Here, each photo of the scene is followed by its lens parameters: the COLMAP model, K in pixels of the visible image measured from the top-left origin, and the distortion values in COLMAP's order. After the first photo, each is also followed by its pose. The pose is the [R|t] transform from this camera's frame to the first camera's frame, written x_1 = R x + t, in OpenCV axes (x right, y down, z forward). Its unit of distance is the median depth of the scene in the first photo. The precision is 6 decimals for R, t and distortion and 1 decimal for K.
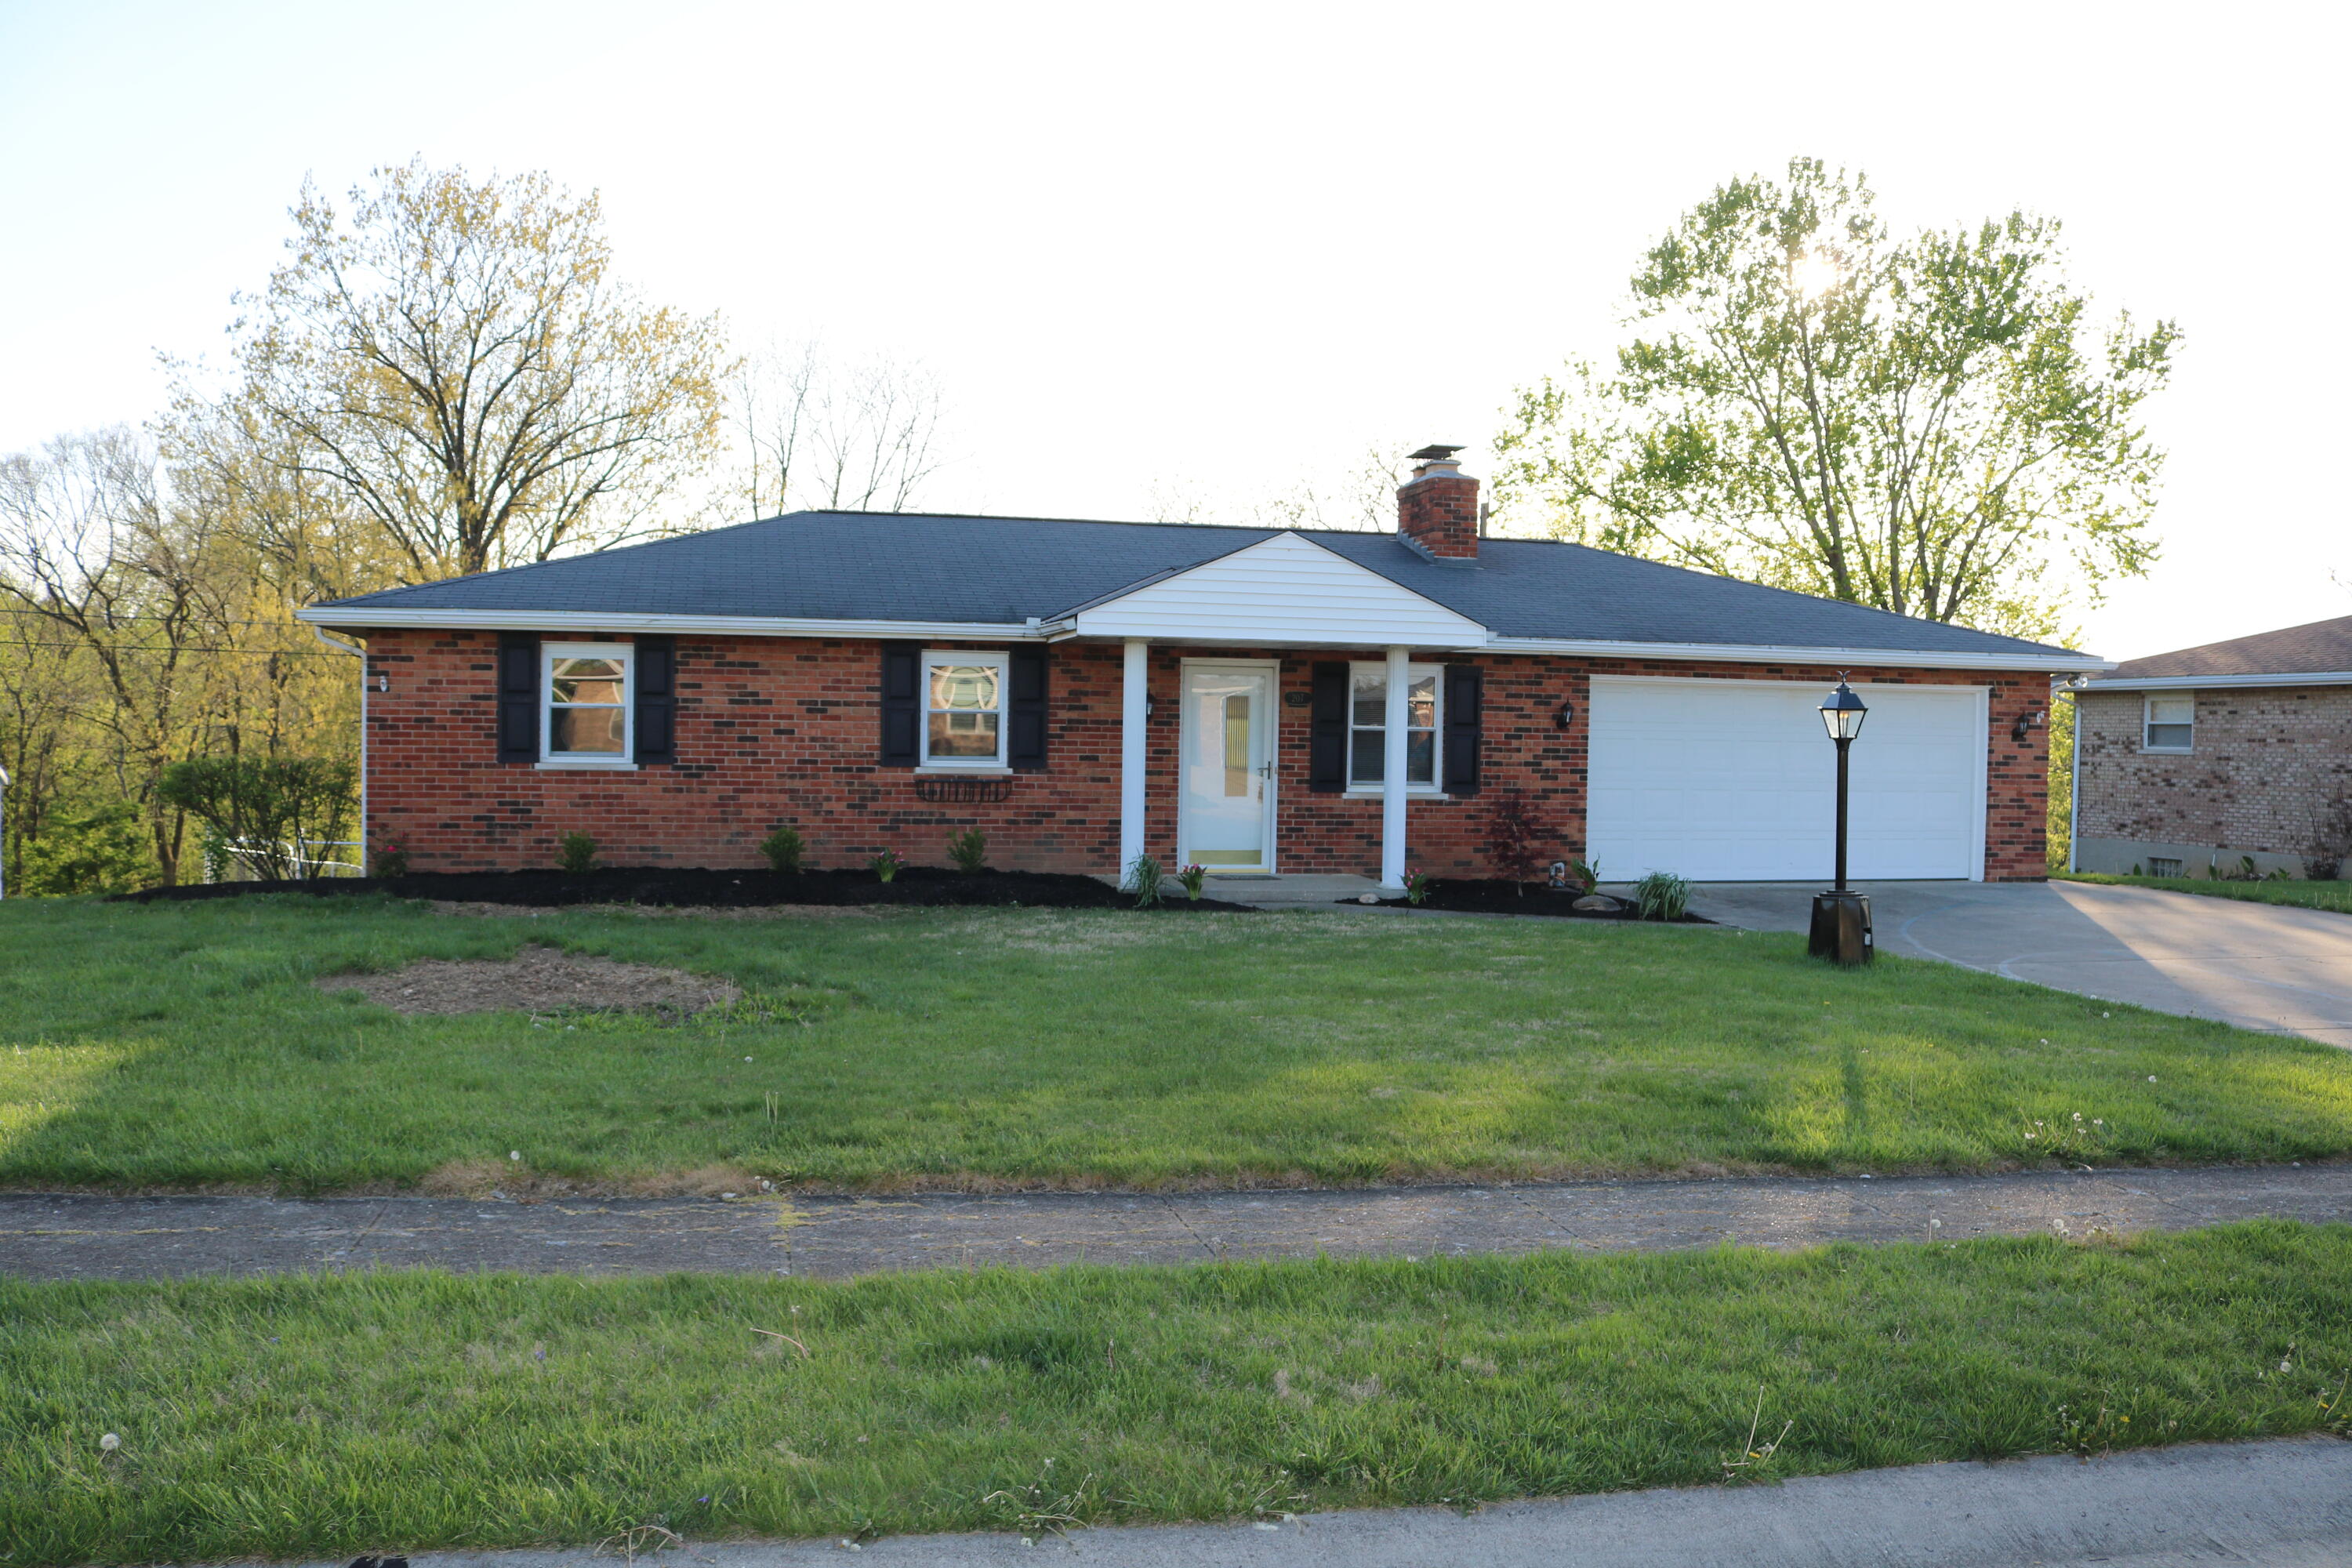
lens RADIAL K [[1942.2, 0, 1174.8], [0, 1942.2, 800.7], [0, 0, 1]] dist [-0.160688, 0.133657]
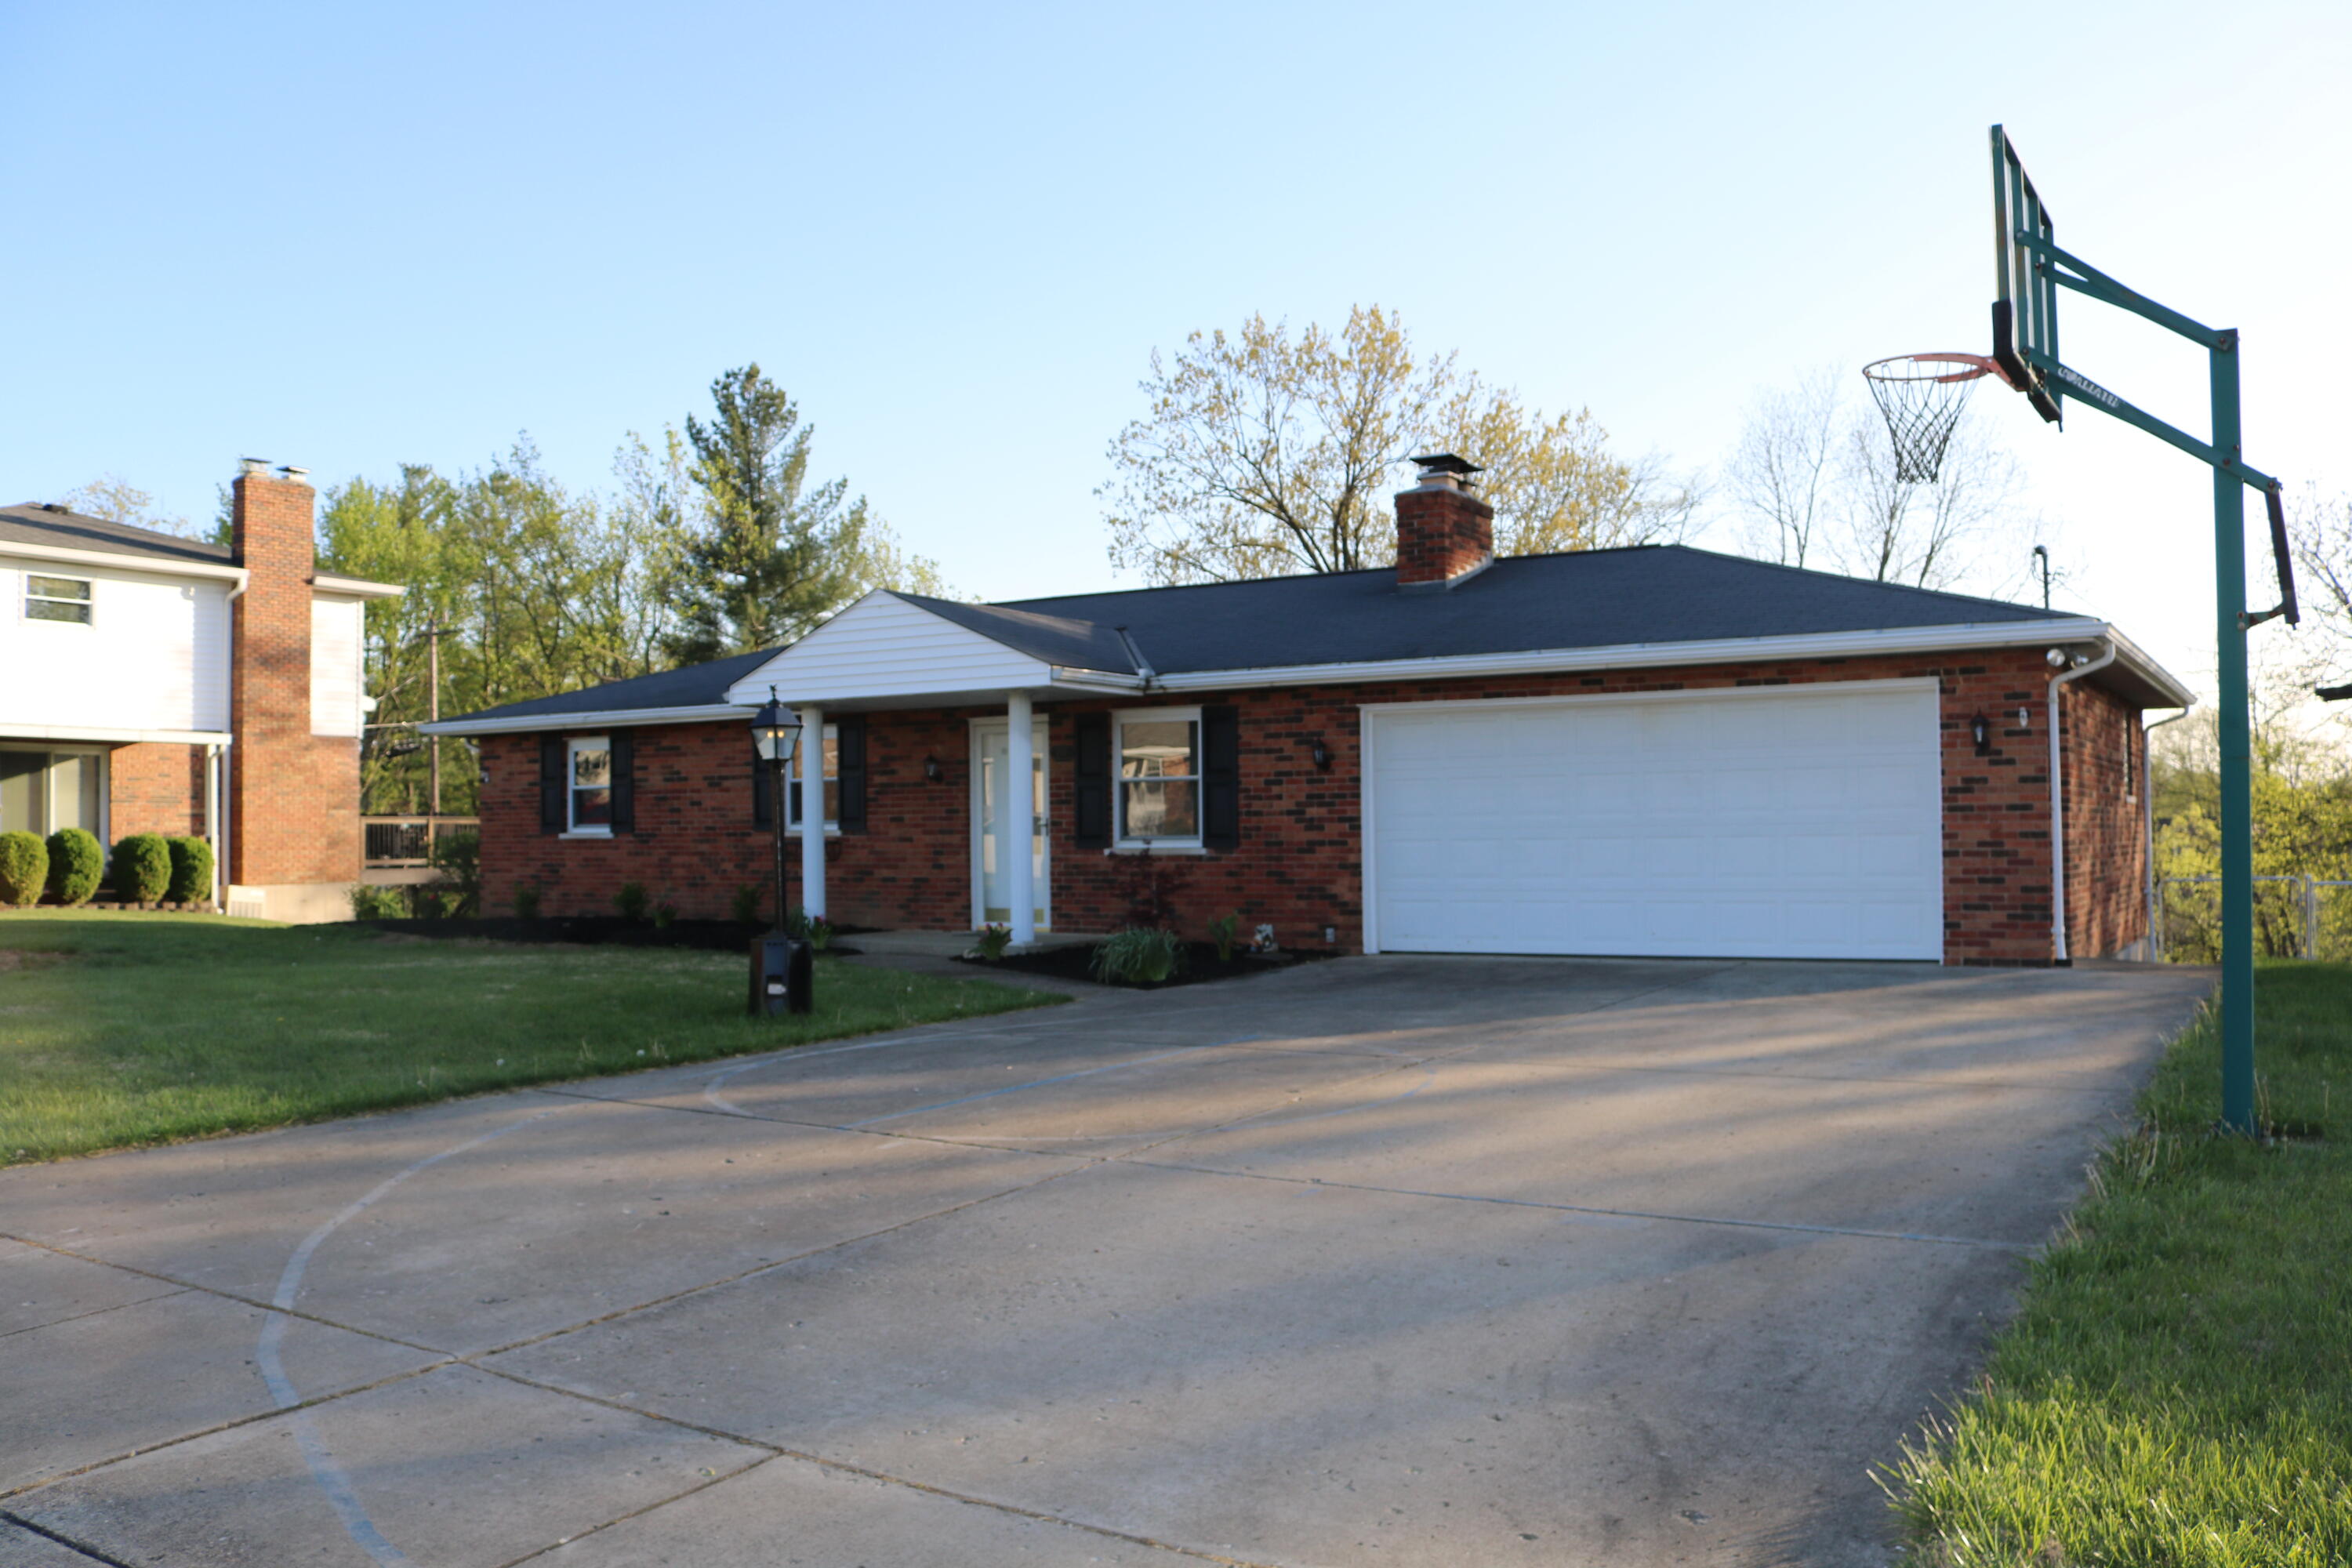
lens RADIAL K [[1942.2, 0, 1174.8], [0, 1942.2, 800.7], [0, 0, 1]] dist [-0.160688, 0.133657]
pose [[0.701425, -0.035777, -0.711845, 0.819021], [-0.002583, 0.998605, -0.052735, 0.023353], [0.712739, 0.038828, 0.700354, 0.370740]]
